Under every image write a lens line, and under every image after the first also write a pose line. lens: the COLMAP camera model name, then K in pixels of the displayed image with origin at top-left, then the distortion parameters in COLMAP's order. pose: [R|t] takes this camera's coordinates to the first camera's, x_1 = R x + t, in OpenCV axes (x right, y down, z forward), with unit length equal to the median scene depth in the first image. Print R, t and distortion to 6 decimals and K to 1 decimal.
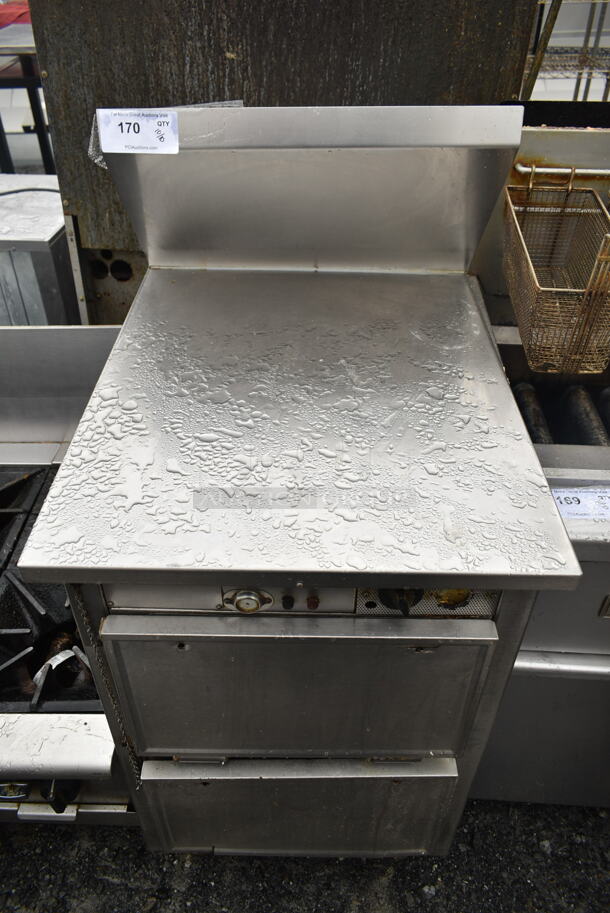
lens RADIAL K [[691.7, 0, 308.5], [0, 691.7, 456.5], [0, 0, 1]] dist [-0.023389, 0.008844]
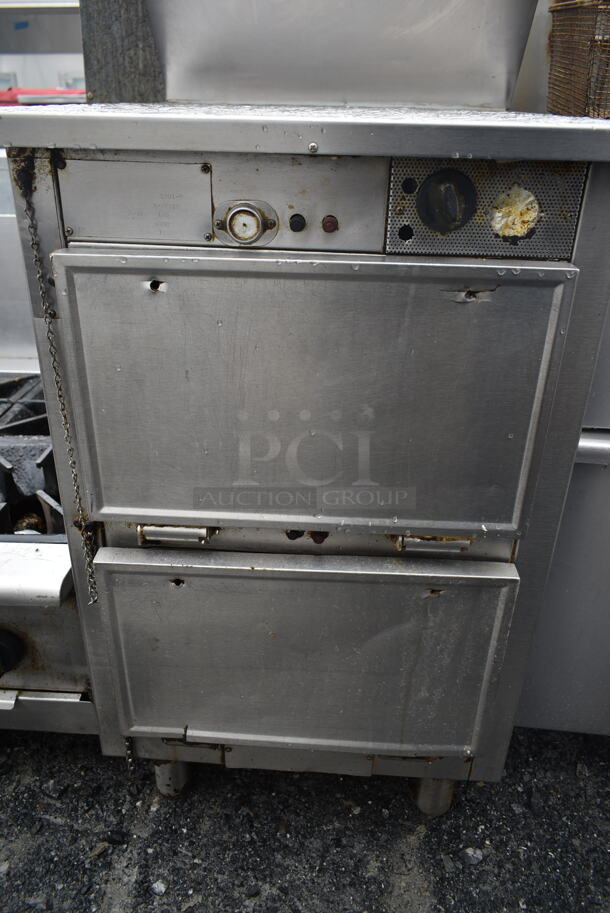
lens RADIAL K [[691.7, 0, 306.9], [0, 691.7, 452.4], [0, 0, 1]] dist [-0.023389, 0.008844]
pose [[0.998754, 0.031355, -0.038825, 0.011951], [-0.038570, 0.978657, -0.201850, 0.397915], [0.031667, 0.203096, 0.978647, 0.198376]]
